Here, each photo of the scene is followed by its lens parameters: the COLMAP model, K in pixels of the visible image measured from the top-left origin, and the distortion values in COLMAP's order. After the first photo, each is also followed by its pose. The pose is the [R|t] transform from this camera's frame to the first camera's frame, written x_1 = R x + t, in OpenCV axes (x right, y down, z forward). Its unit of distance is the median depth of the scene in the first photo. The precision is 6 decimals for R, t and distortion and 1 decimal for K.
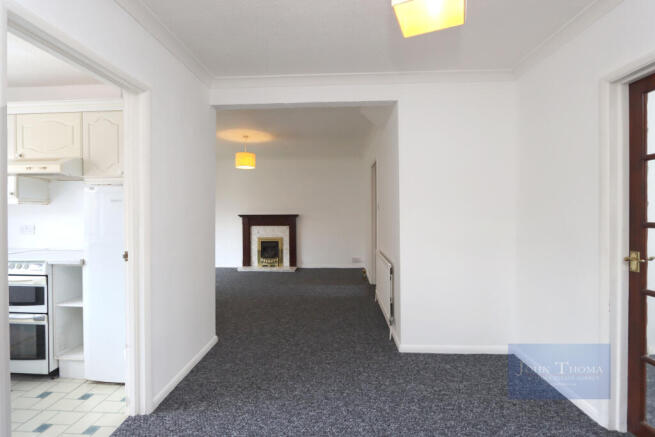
lens RADIAL K [[303.2, 0, 326.2], [0, 303.2, 214.6], [0, 0, 1]] dist [-0.002873, -0.000078]
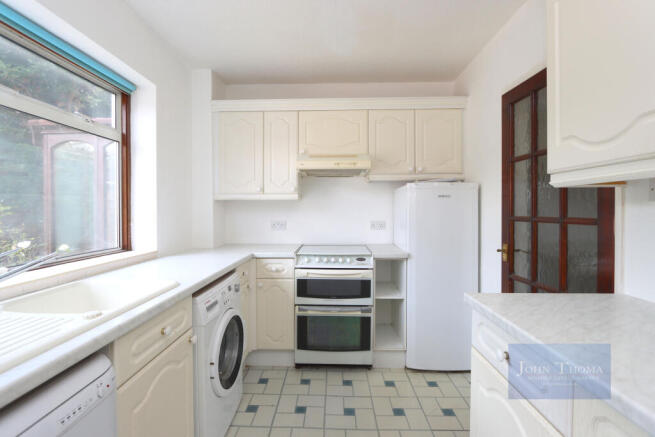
lens RADIAL K [[278.0, 0, 327.7], [0, 278.0, 217.5], [0, 0, 1]] dist [-0.016827, -0.000095]
pose [[0.999476, 0.004496, 0.032050, -1.092855], [-0.005074, 0.999826, 0.017970, 0.010886], [-0.031964, -0.018123, 0.999325, 0.068191]]
